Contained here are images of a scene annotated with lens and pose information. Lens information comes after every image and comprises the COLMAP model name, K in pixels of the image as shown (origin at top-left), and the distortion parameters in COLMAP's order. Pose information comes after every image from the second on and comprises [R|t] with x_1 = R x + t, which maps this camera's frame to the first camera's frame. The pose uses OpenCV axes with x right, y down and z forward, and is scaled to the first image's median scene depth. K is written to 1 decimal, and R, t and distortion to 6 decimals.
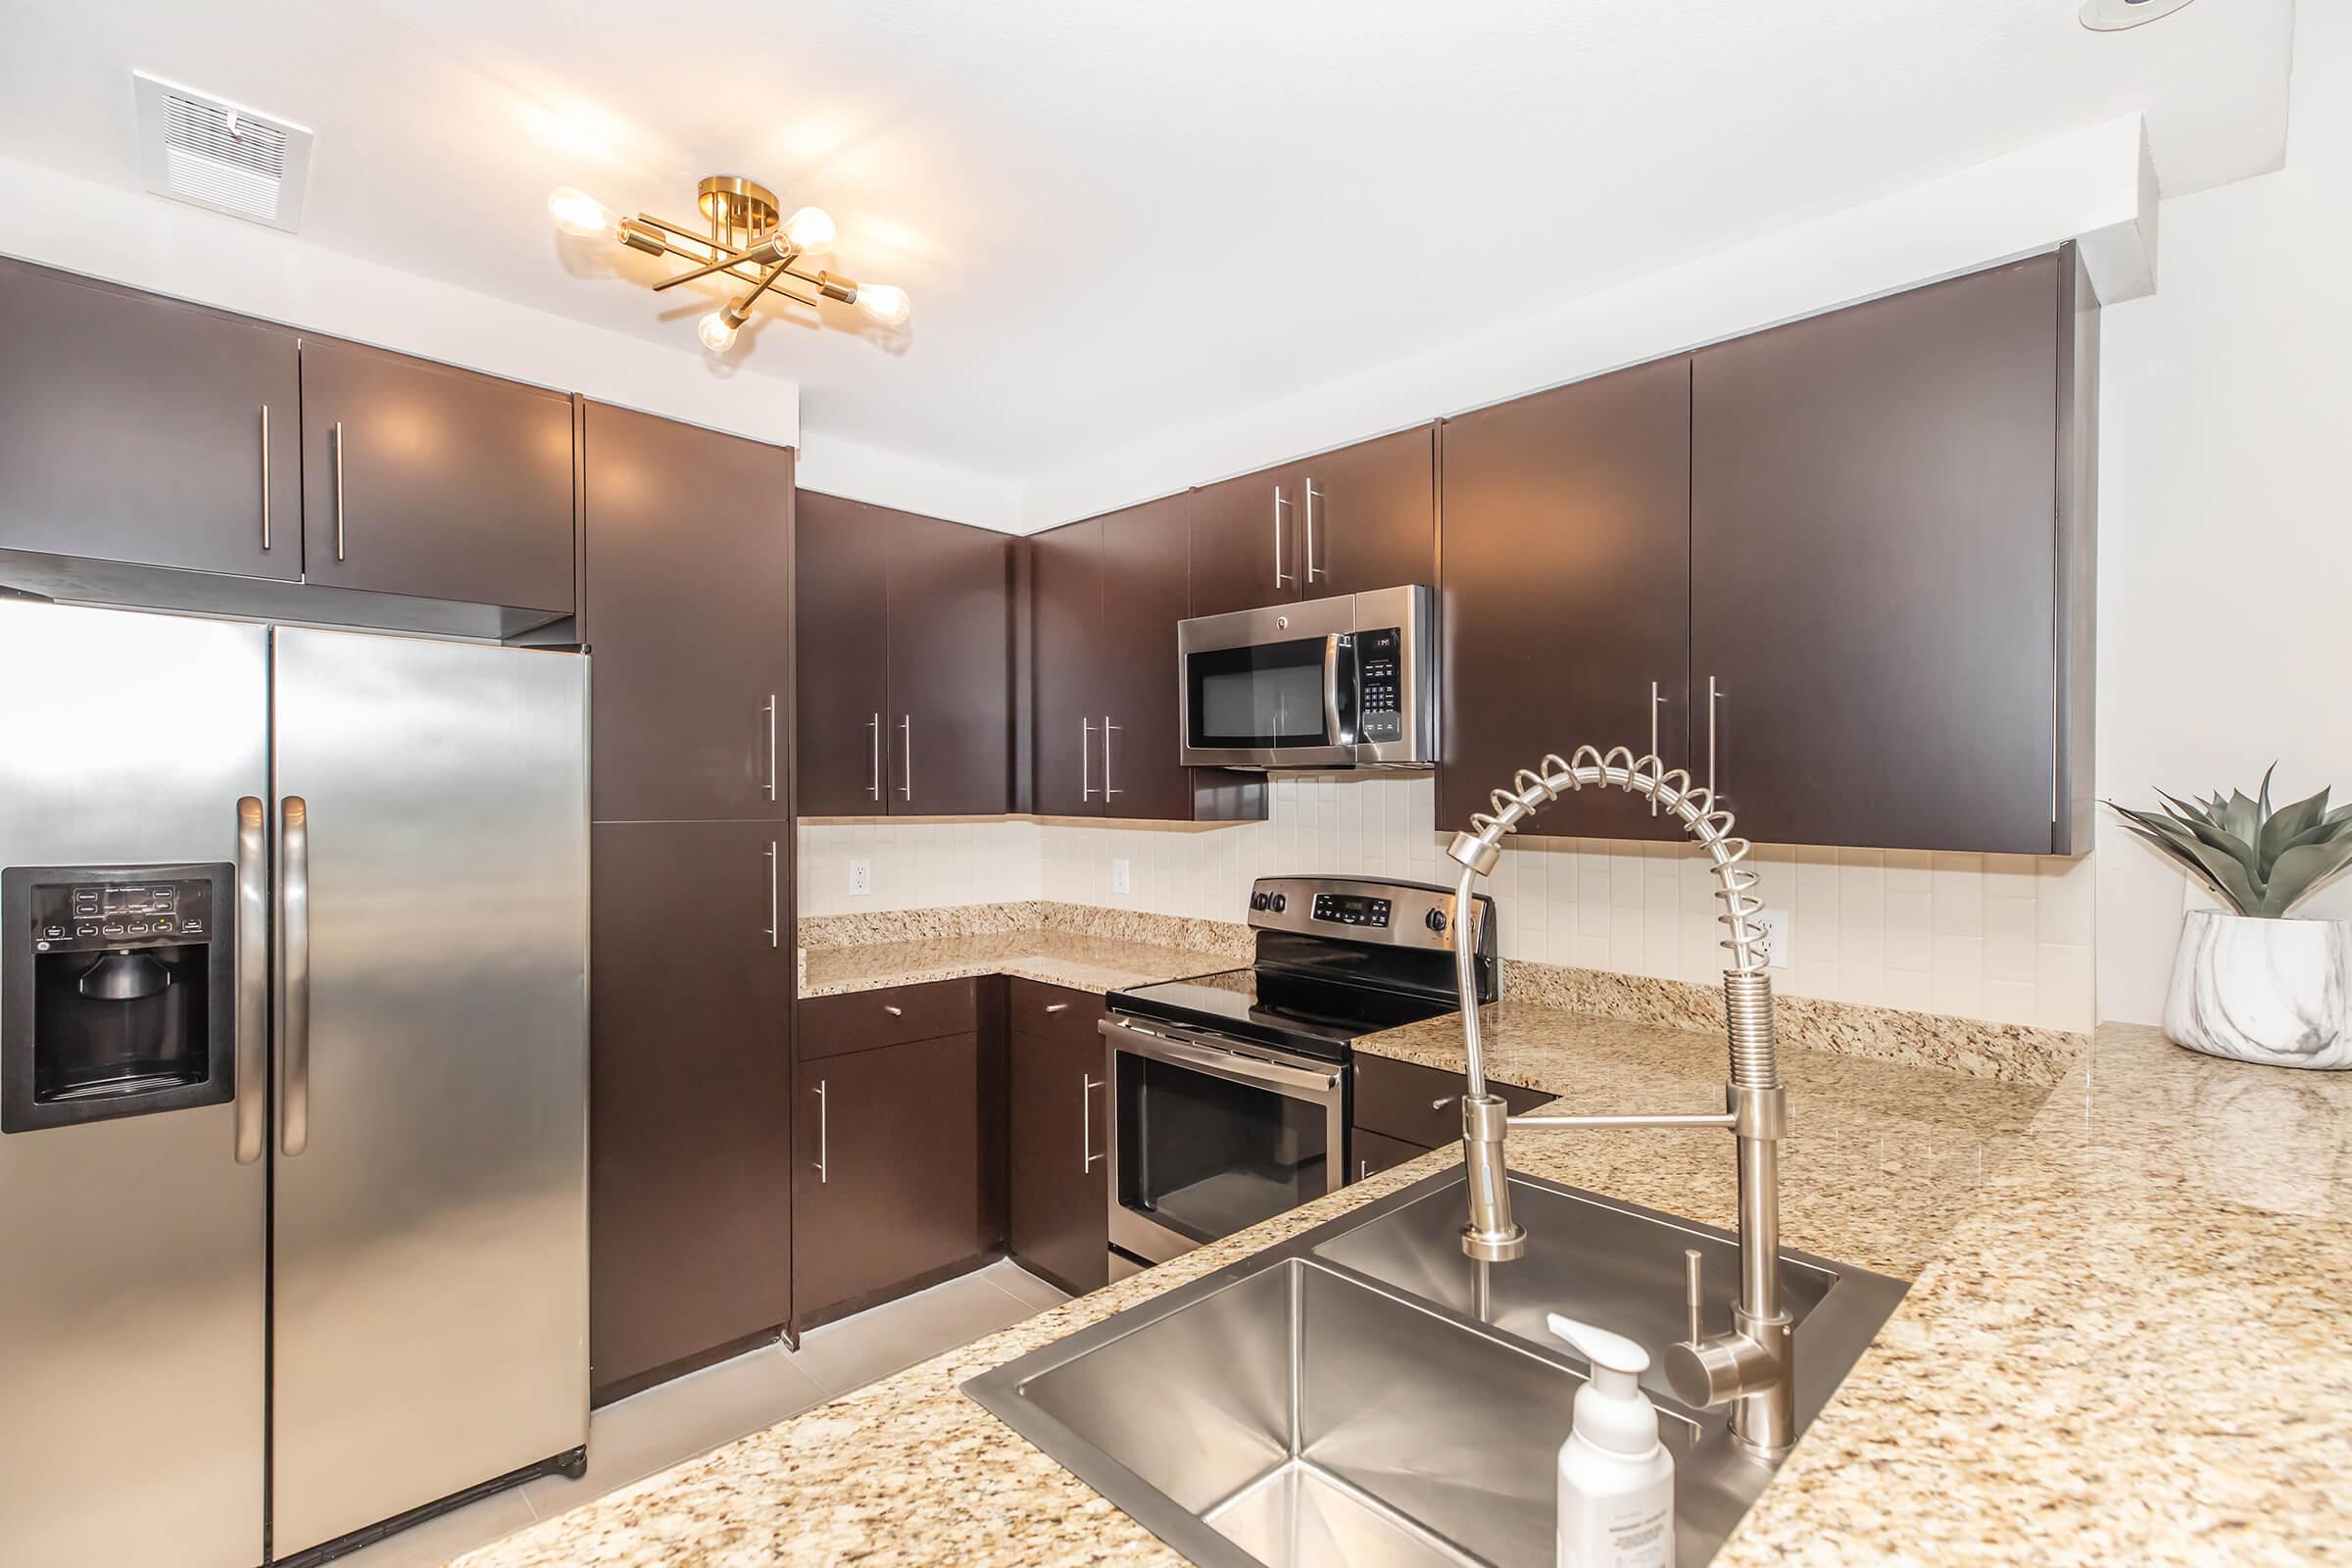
lens RADIAL K [[1079.9, 0, 1165.8], [0, 1079.9, 797.4], [0, 0, 1]] dist [0.002412, -0.000295]
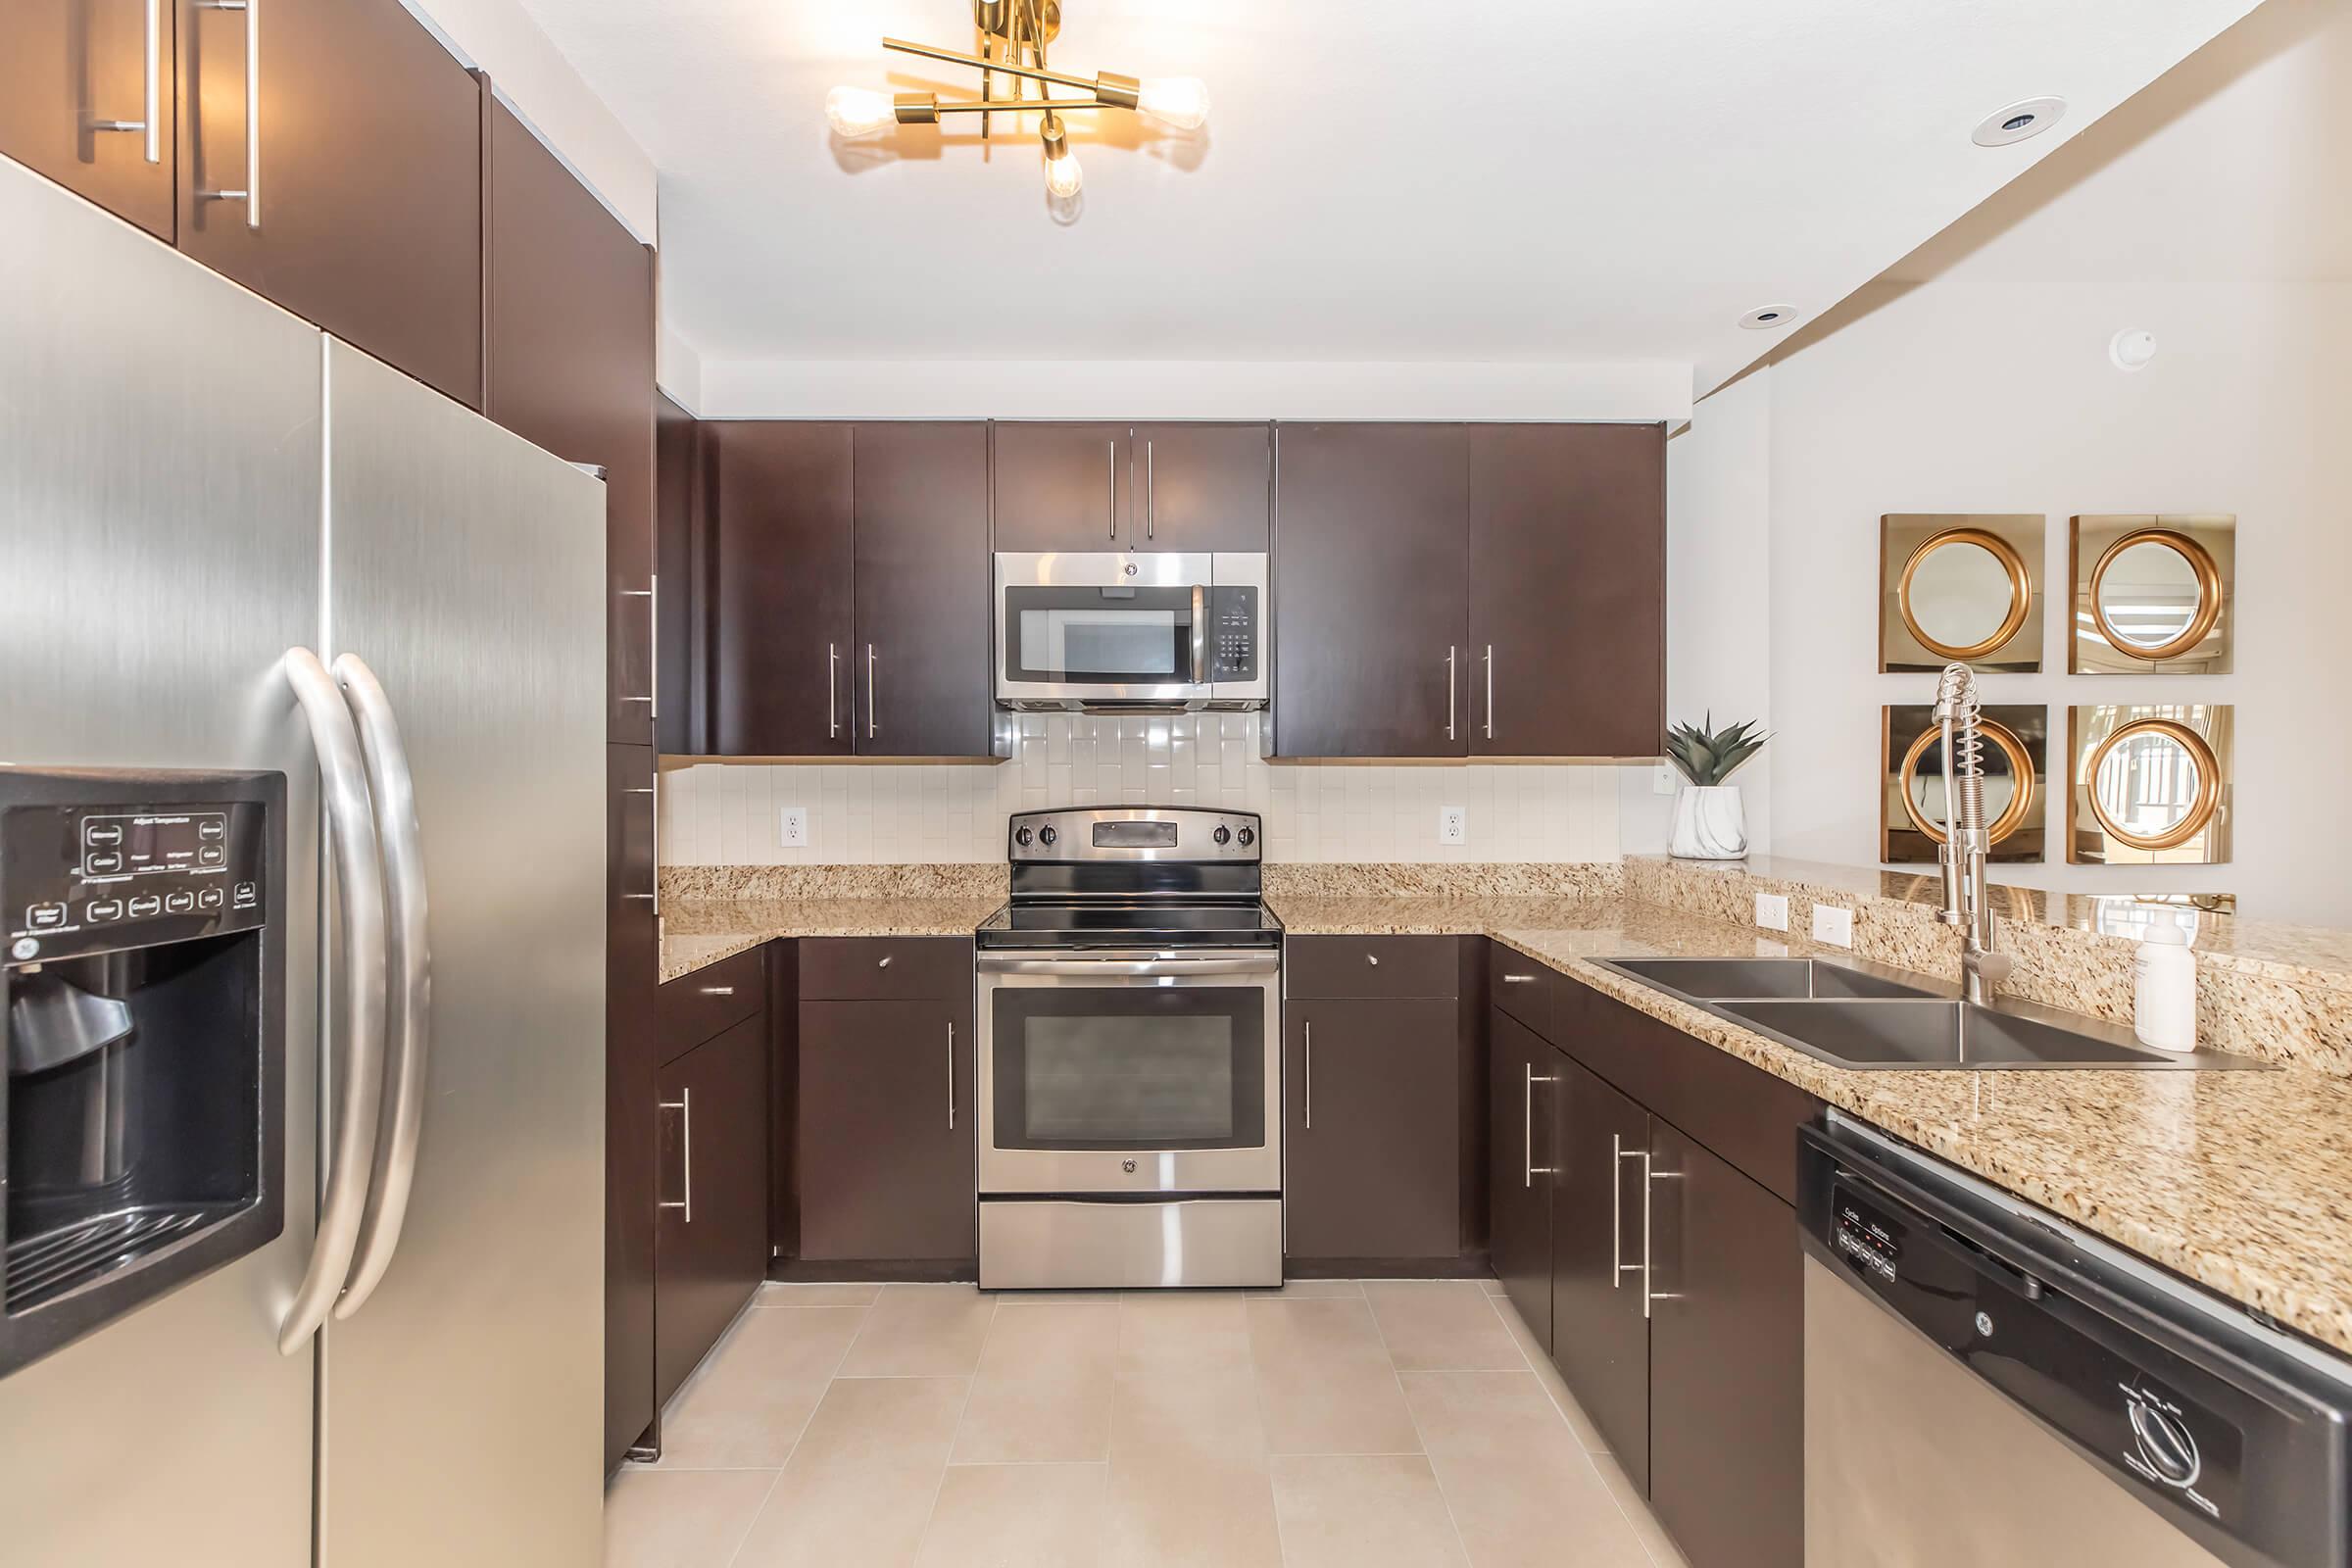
lens RADIAL K [[1079.9, 0, 1167.4], [0, 1079.9, 769.8], [0, 0, 1]] dist [0.002412, -0.000295]
pose [[0.682391, -0.004914, 0.730971, -0.657081], [0.012543, 0.999909, -0.004988, 0.046191], [-0.730880, 0.012572, 0.682390, 0.229945]]
